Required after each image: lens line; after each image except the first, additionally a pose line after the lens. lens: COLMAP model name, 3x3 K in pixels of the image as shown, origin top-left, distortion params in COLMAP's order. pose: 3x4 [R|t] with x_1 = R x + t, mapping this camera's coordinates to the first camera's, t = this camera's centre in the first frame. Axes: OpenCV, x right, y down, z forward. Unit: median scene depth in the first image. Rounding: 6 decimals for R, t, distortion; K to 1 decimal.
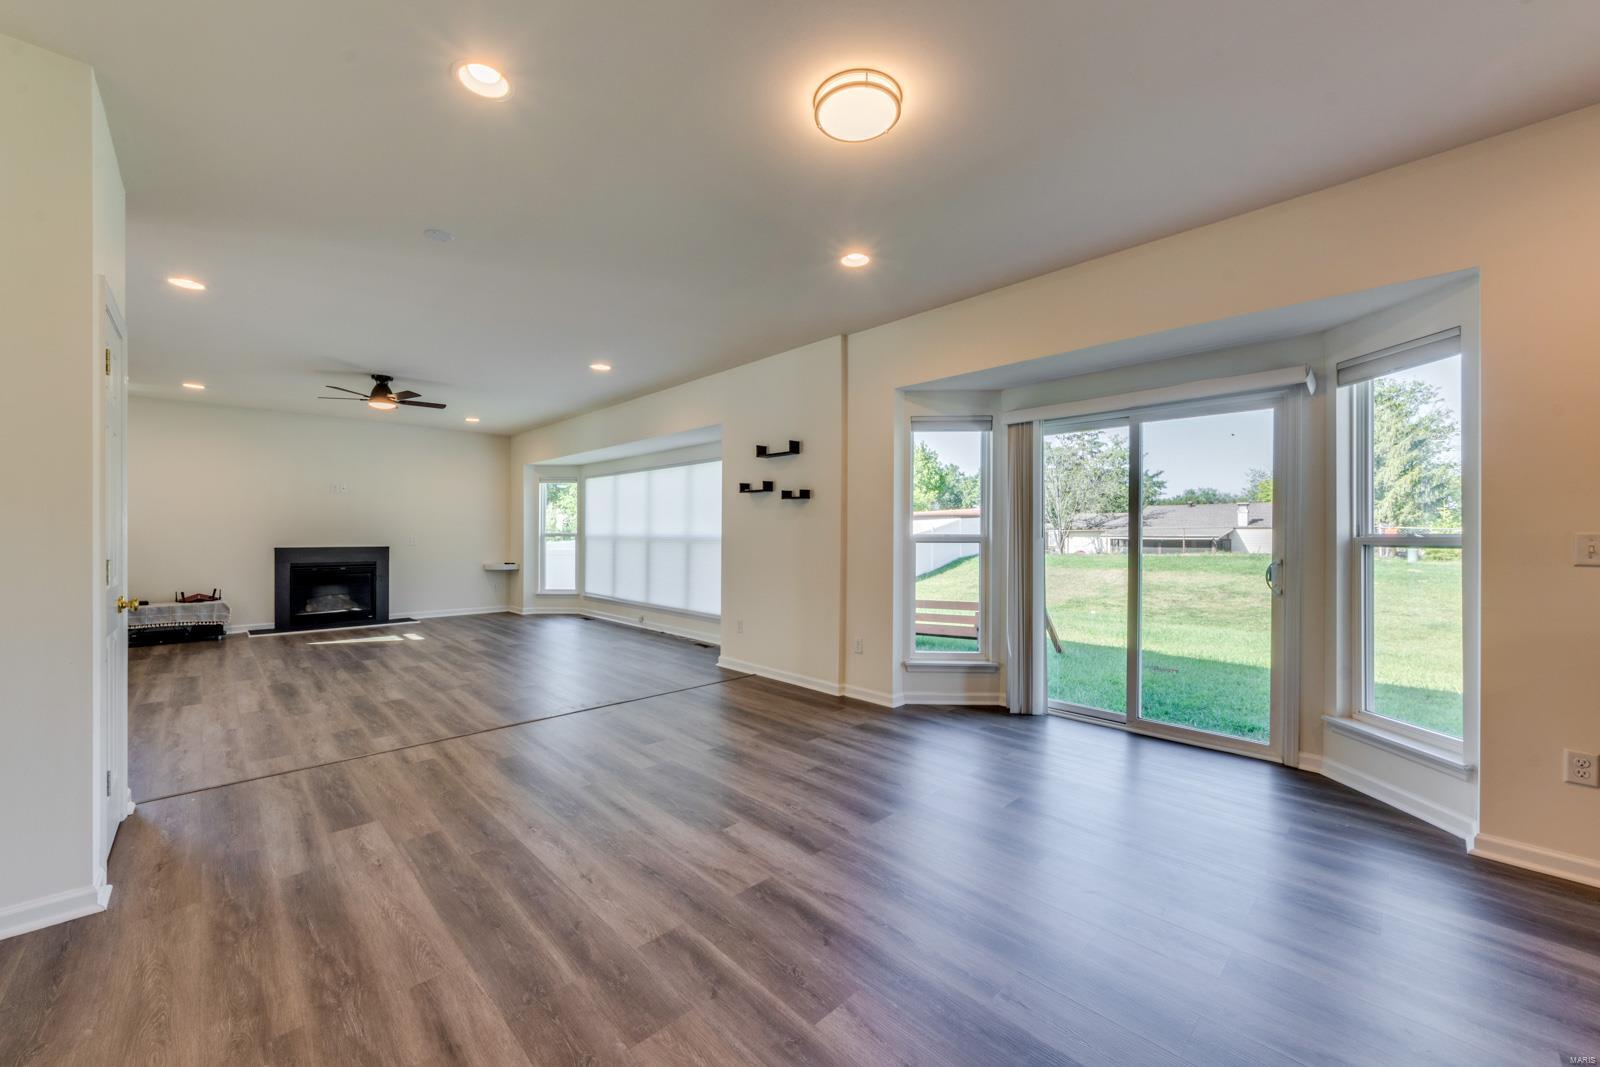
lens RADIAL K [[628.2, 0, 792.6], [0, 628.2, 535.5], [0, 0, 1]] dist [0.013553, -0.000187]
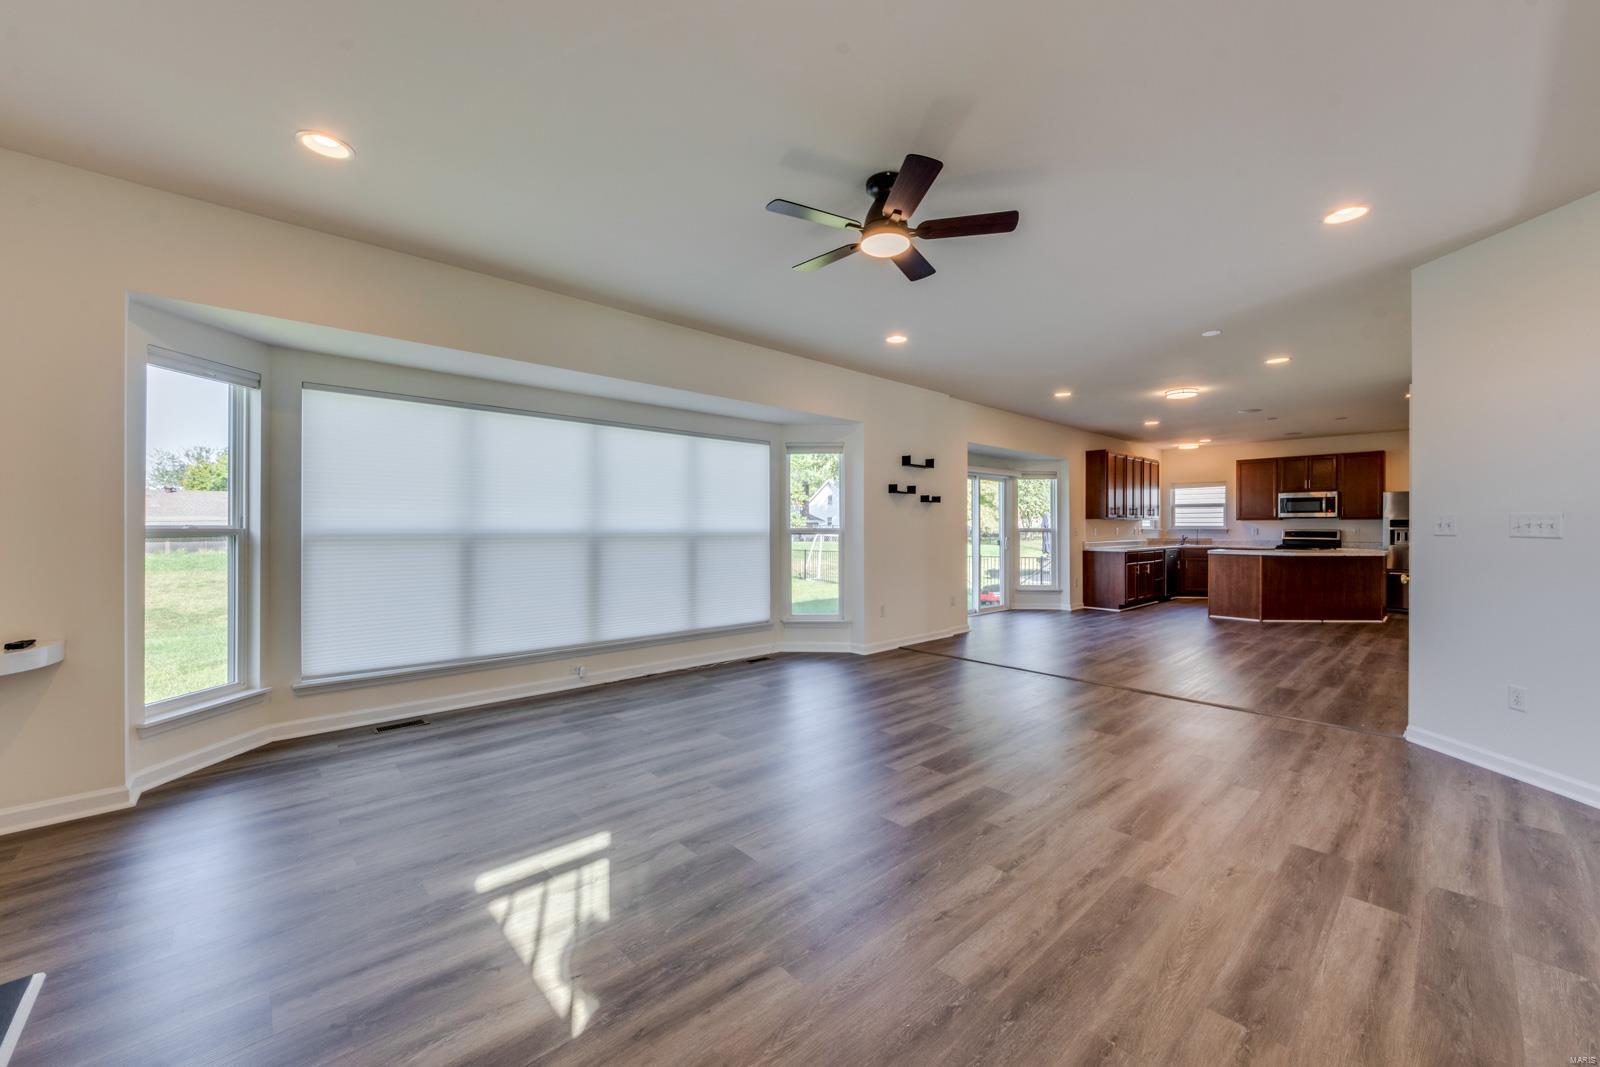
lens RADIAL K [[618.0, 0, 790.6], [0, 618.0, 530.5], [0, 0, 1]] dist [-0.002055, 0.000080]
pose [[0.008131, -0.007267, 0.999941, -1.058057], [-0.000688, 0.999973, 0.007273, -0.006012], [-0.999967, -0.000747, 0.008126, 1.033289]]
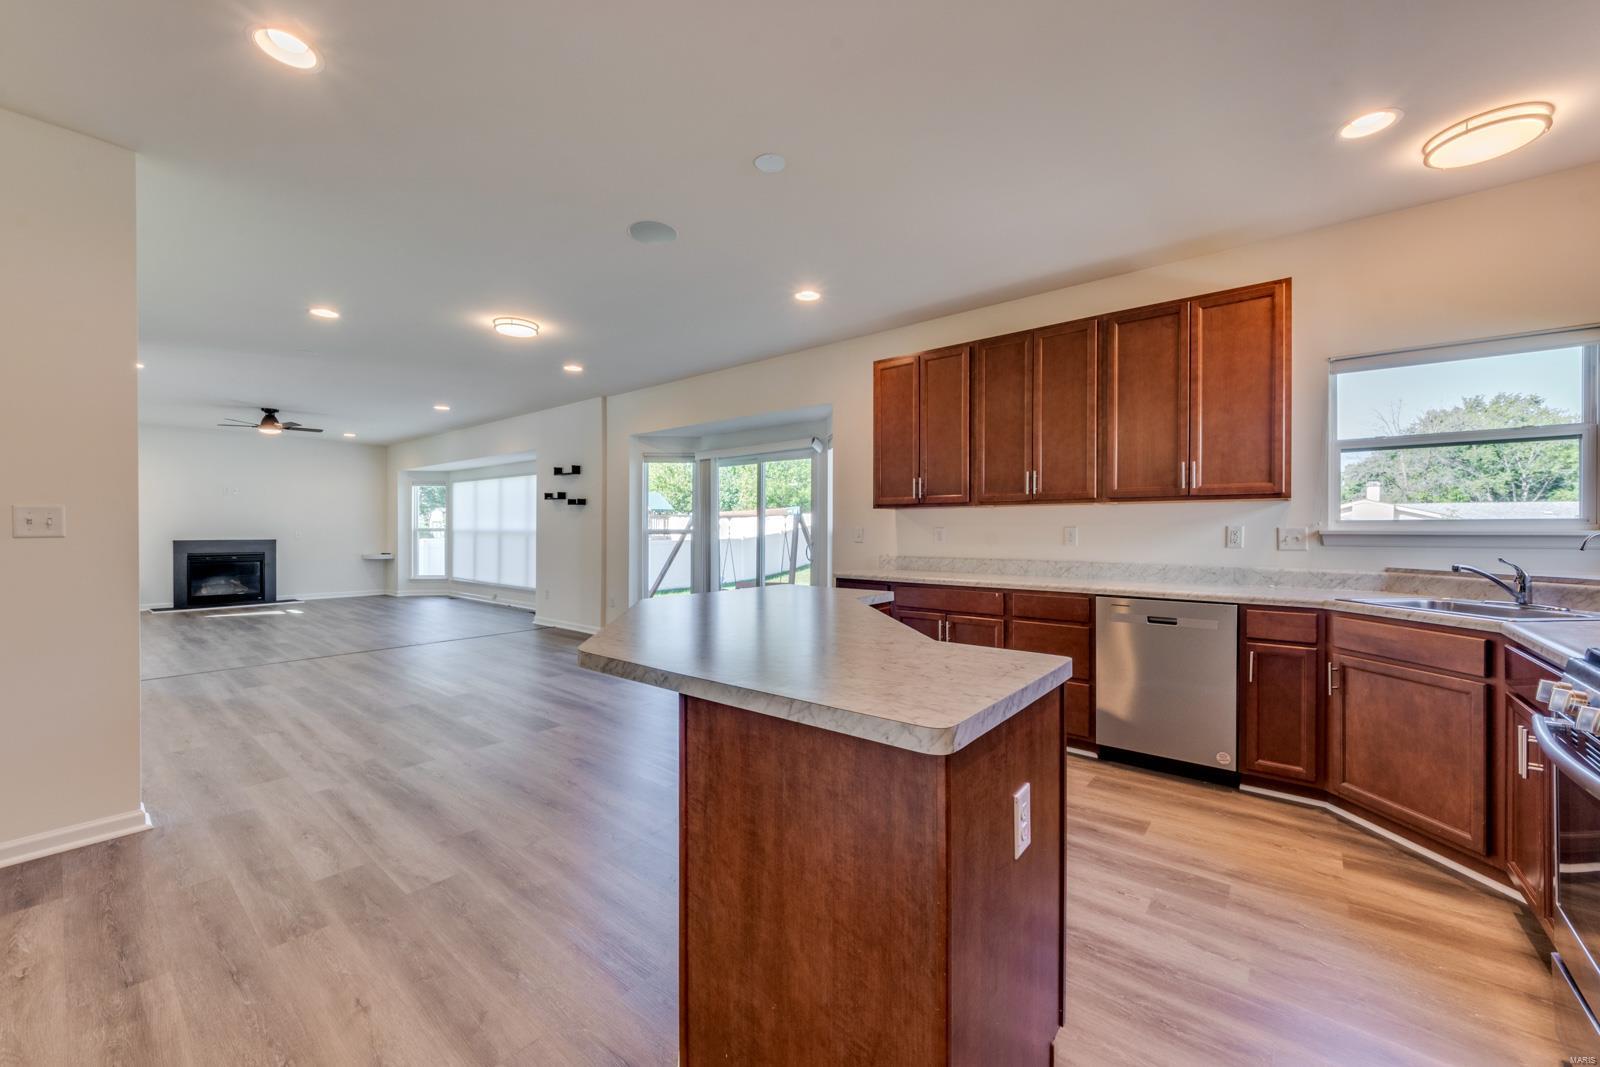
lens RADIAL K [[618.0, 0, 790.9], [0, 618.0, 533.2], [0, 0, 1]] dist [-0.002055, 0.000080]
pose [[0.991832, -0.001060, 0.127546, 0.255103], [0.000480, 0.999989, 0.004576, 0.001423], [-0.127550, -0.004478, 0.991822, -0.402809]]
